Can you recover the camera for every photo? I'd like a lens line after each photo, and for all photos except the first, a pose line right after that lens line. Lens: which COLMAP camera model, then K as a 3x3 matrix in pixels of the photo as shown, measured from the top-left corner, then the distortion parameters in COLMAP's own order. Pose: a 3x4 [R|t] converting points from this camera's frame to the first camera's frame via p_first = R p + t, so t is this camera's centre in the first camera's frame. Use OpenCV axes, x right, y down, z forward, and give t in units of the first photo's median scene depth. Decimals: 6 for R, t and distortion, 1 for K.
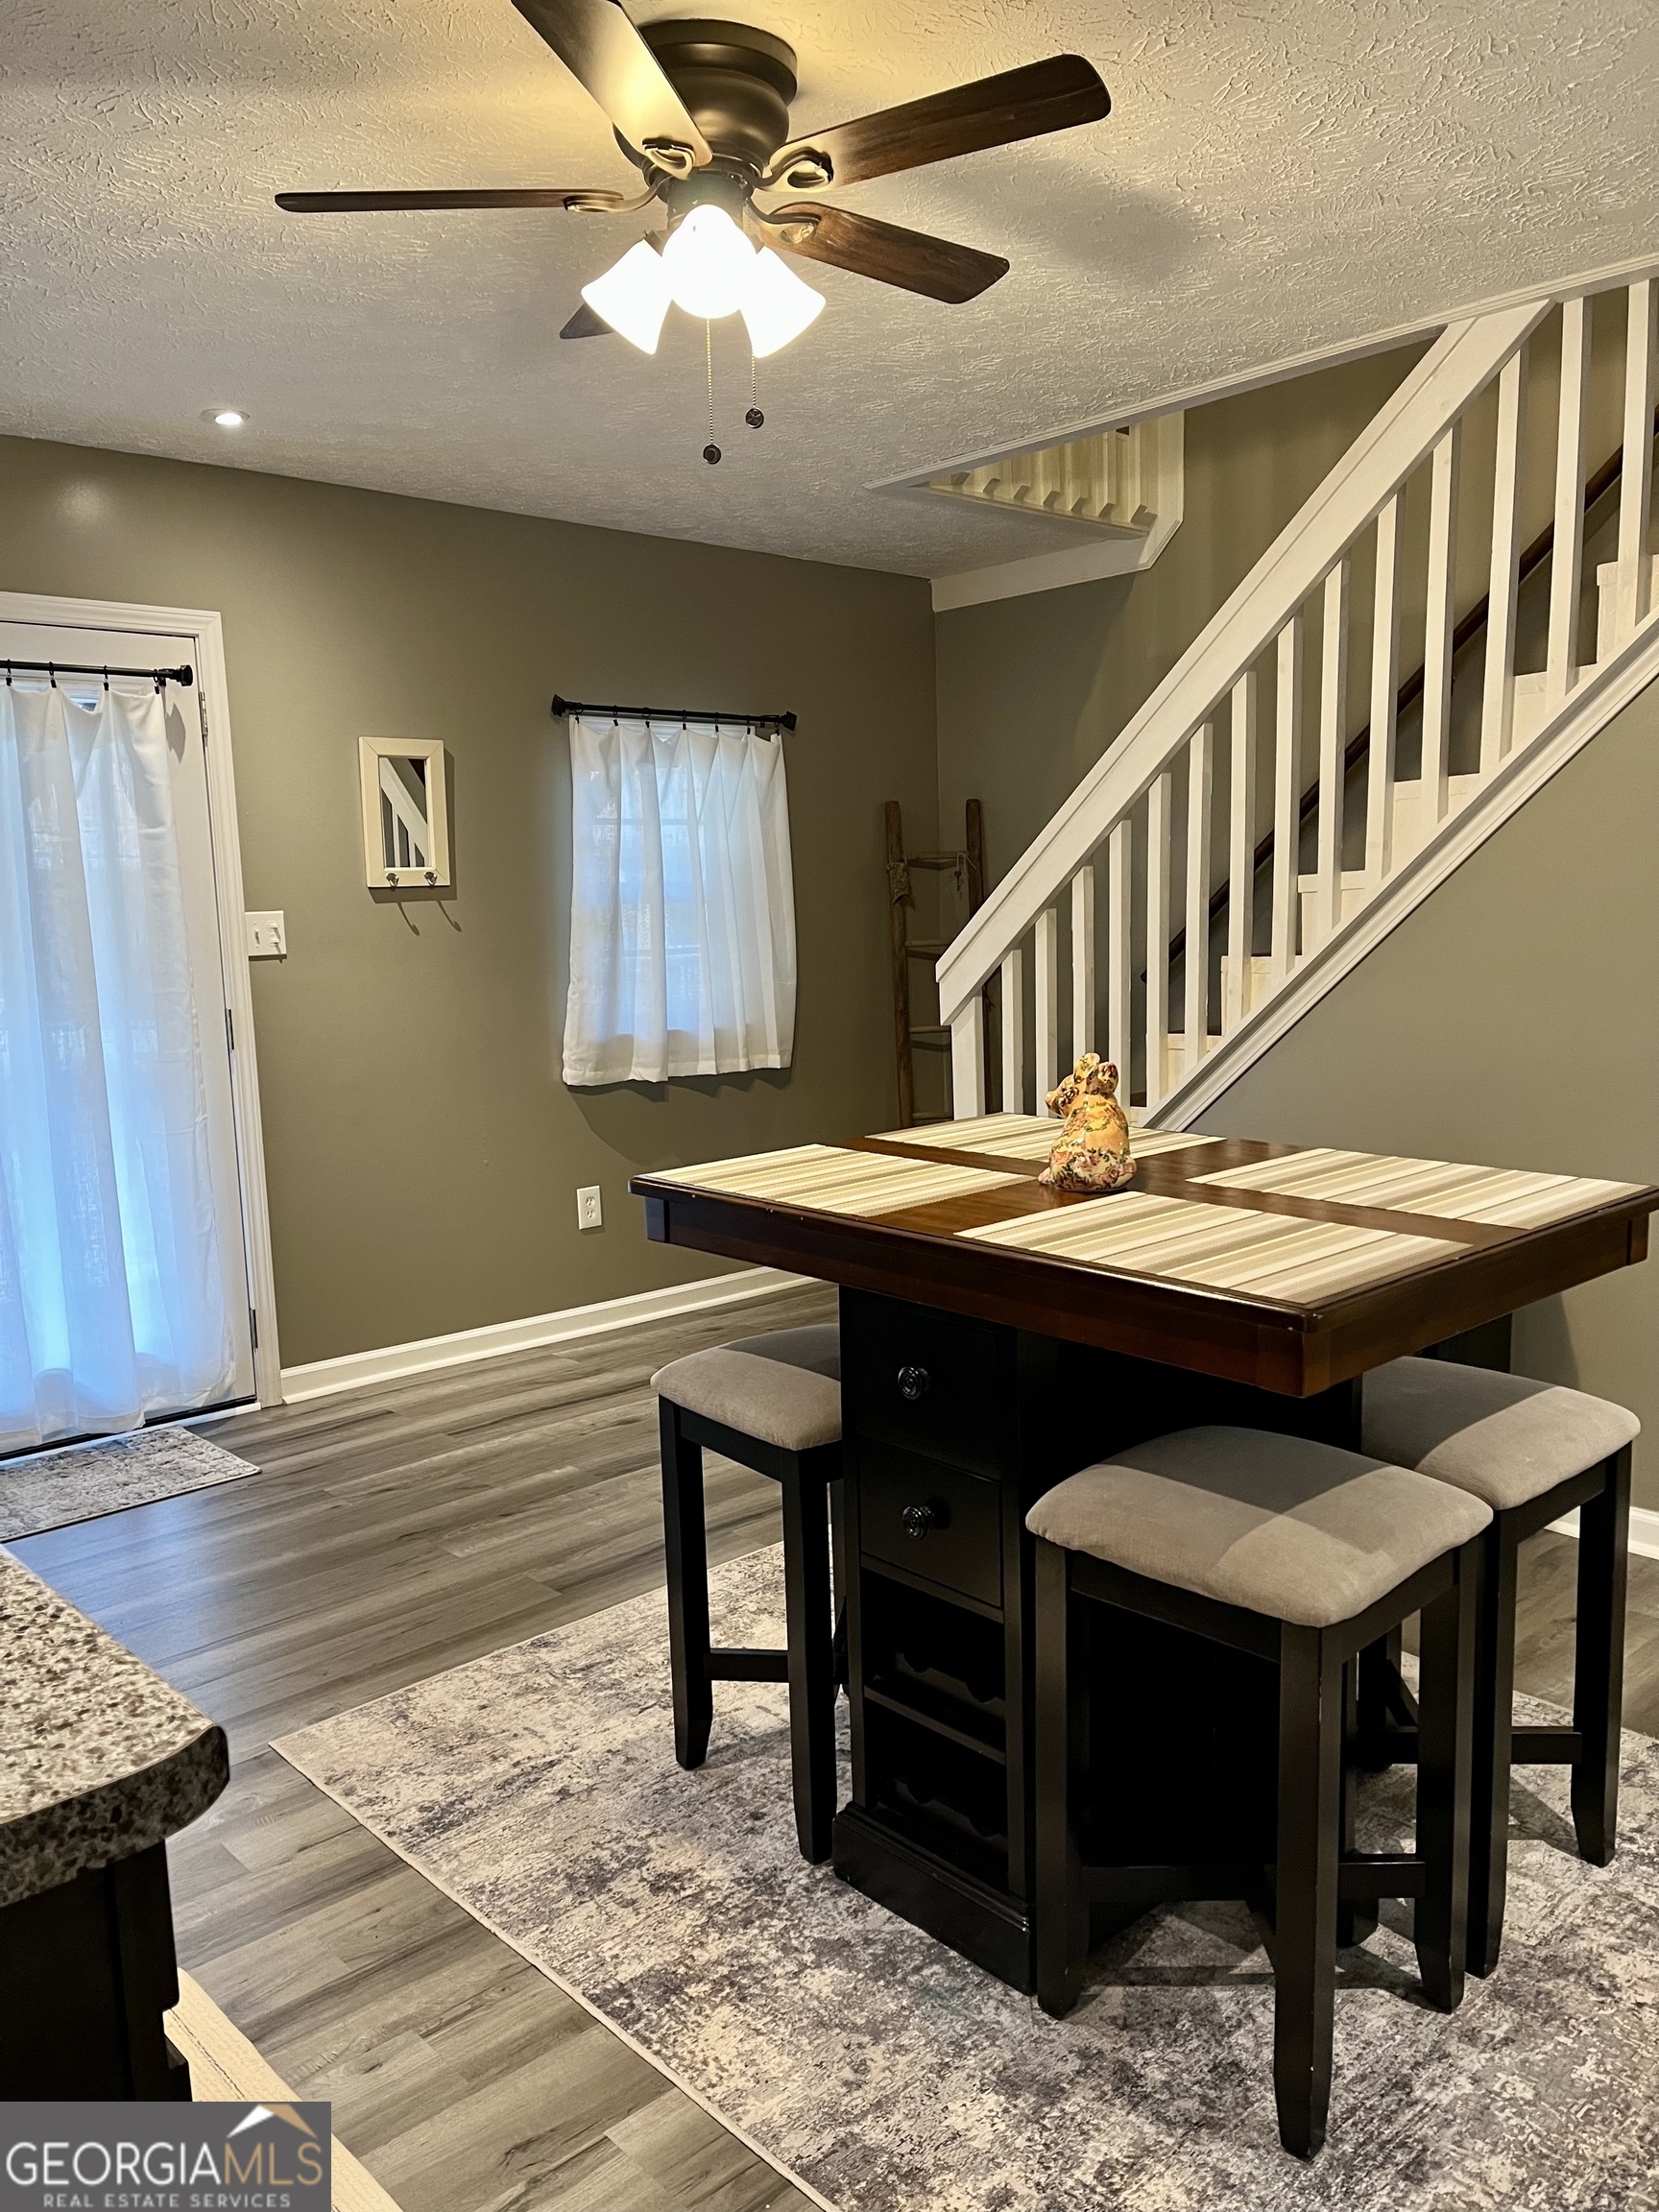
lens RADIAL K [[1695.5, 0, 818.9], [0, 1695.5, 1120.3], [0, 0, 1]] dist [0.056050, -0.044572]
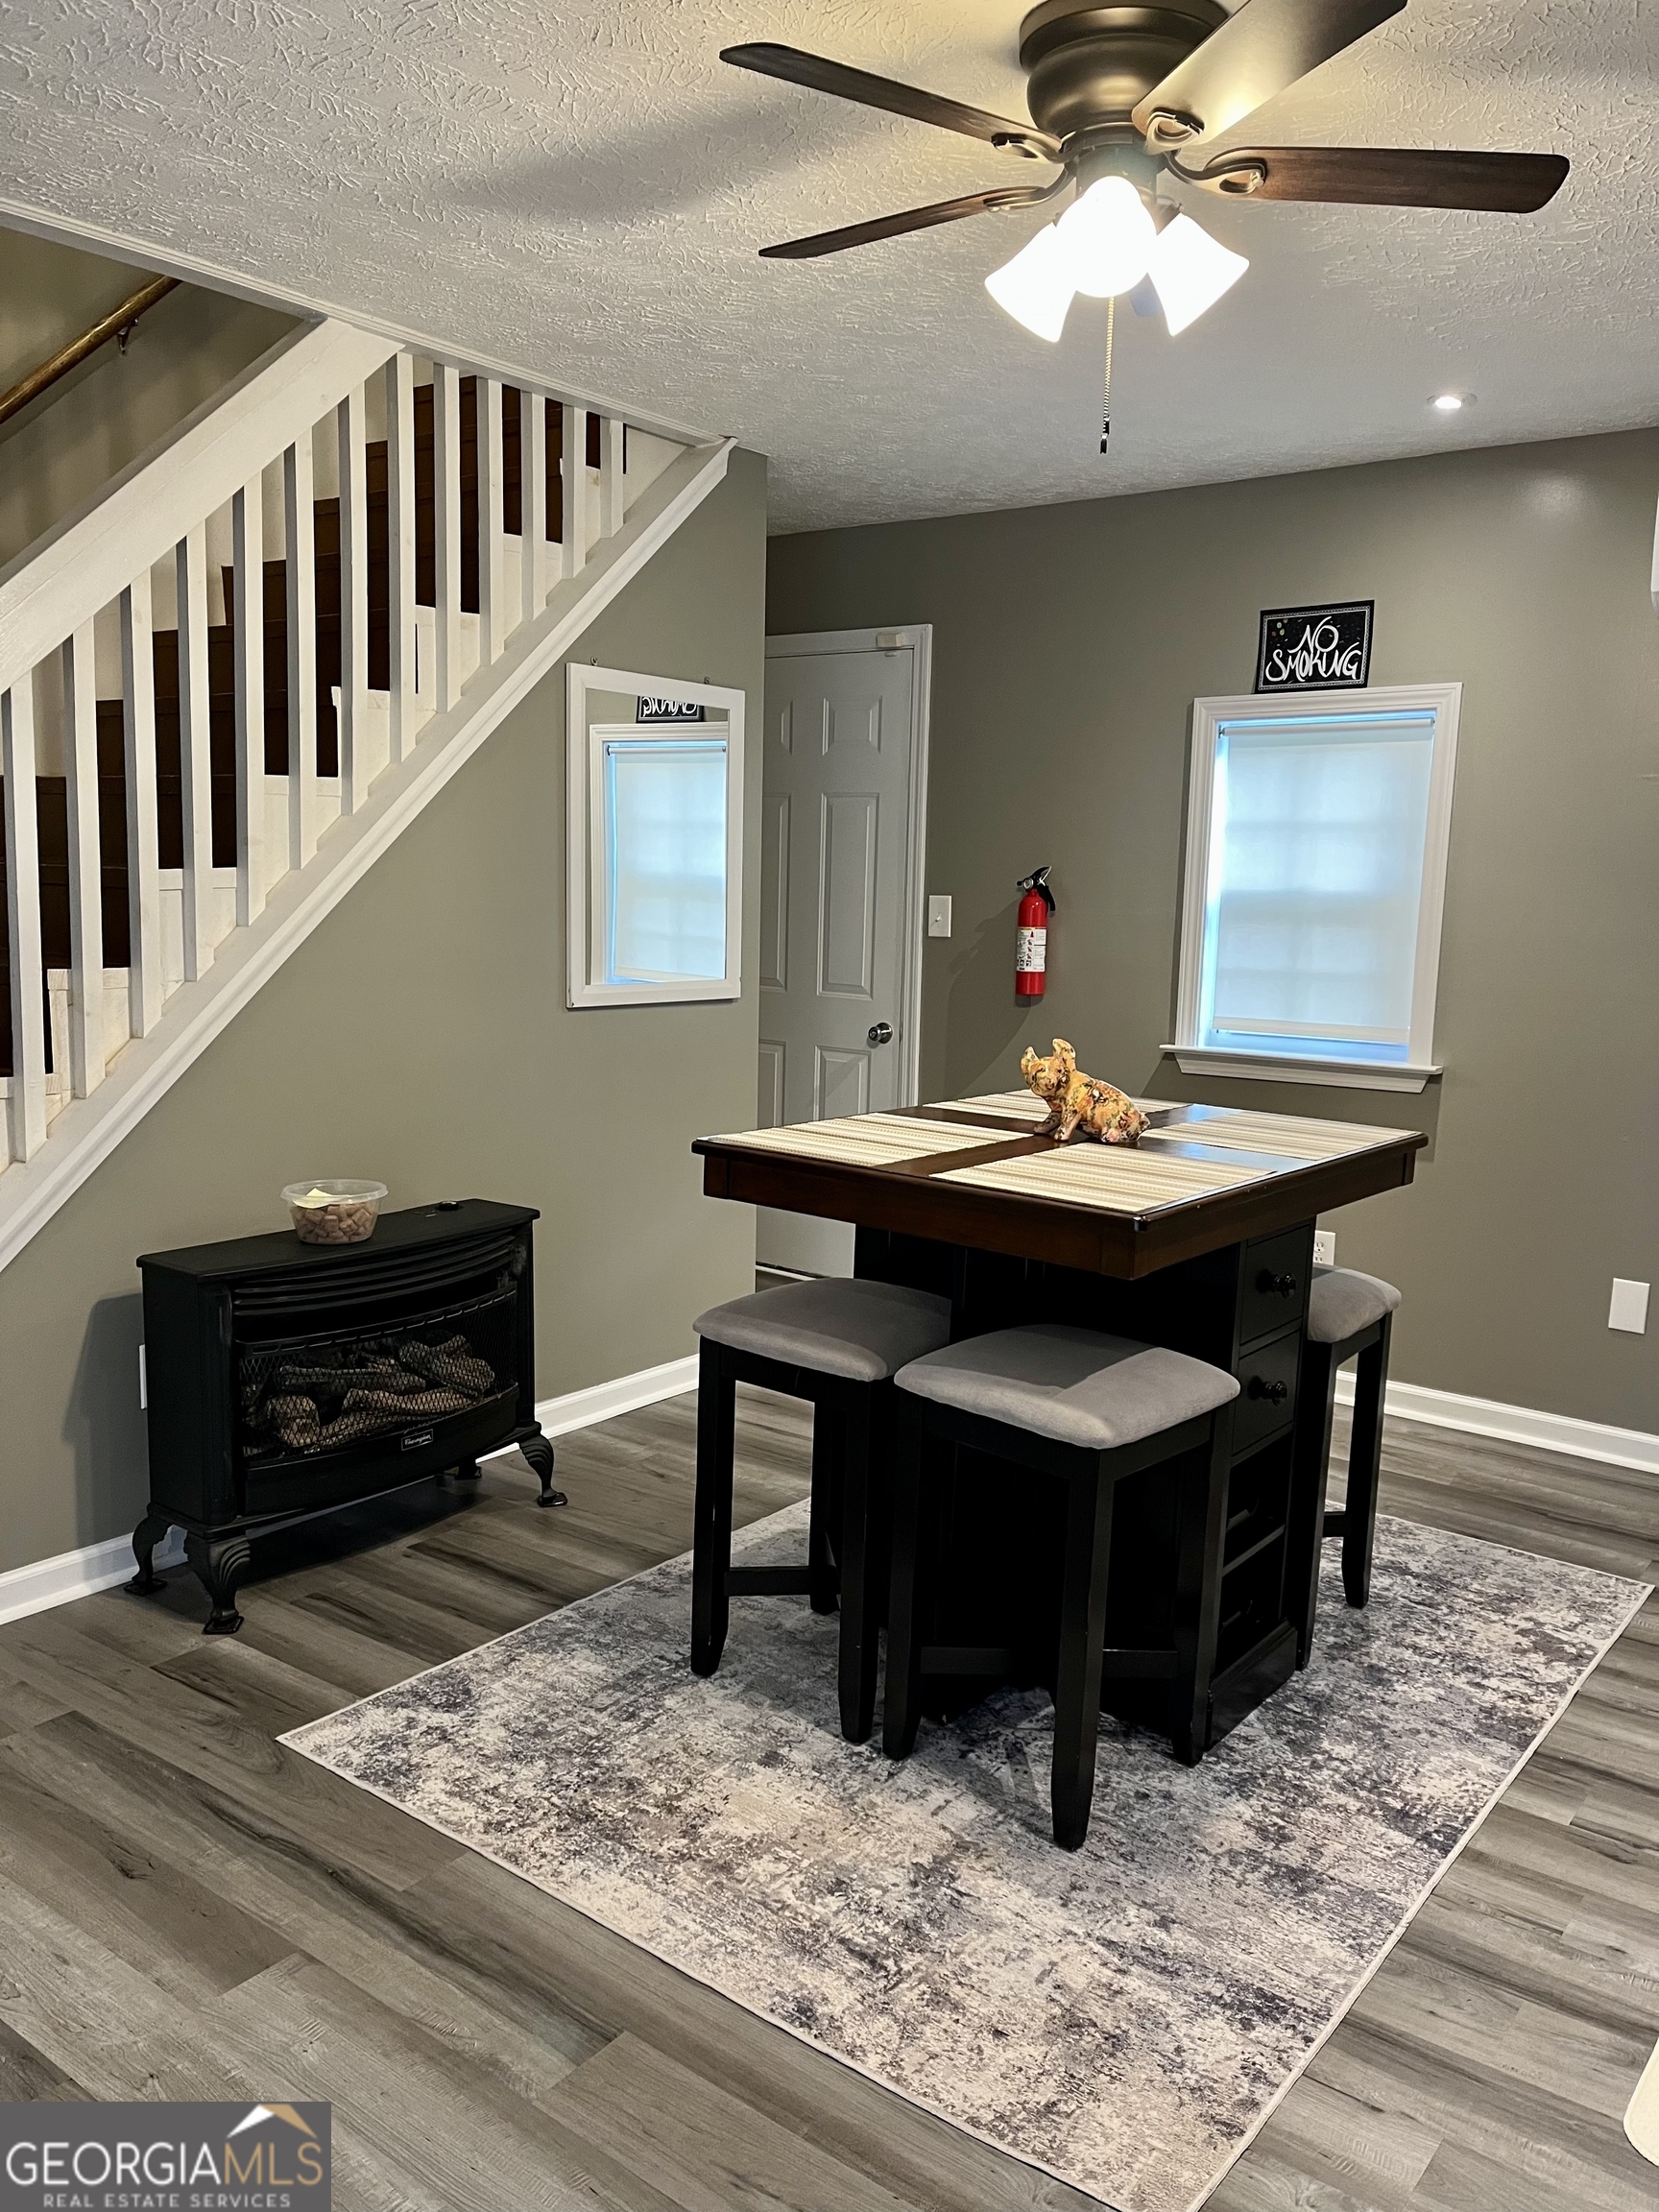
lens RADIAL K [[1695.5, 0, 821.7], [0, 1695.5, 1095.5], [0, 0, 1]] dist [0.056050, -0.044572]
pose [[-0.185325, -0.122878, 0.974965, -1.046809], [0.099577, 0.984696, 0.143032, -0.203156], [-0.977619, 0.123592, -0.170253, 1.414916]]
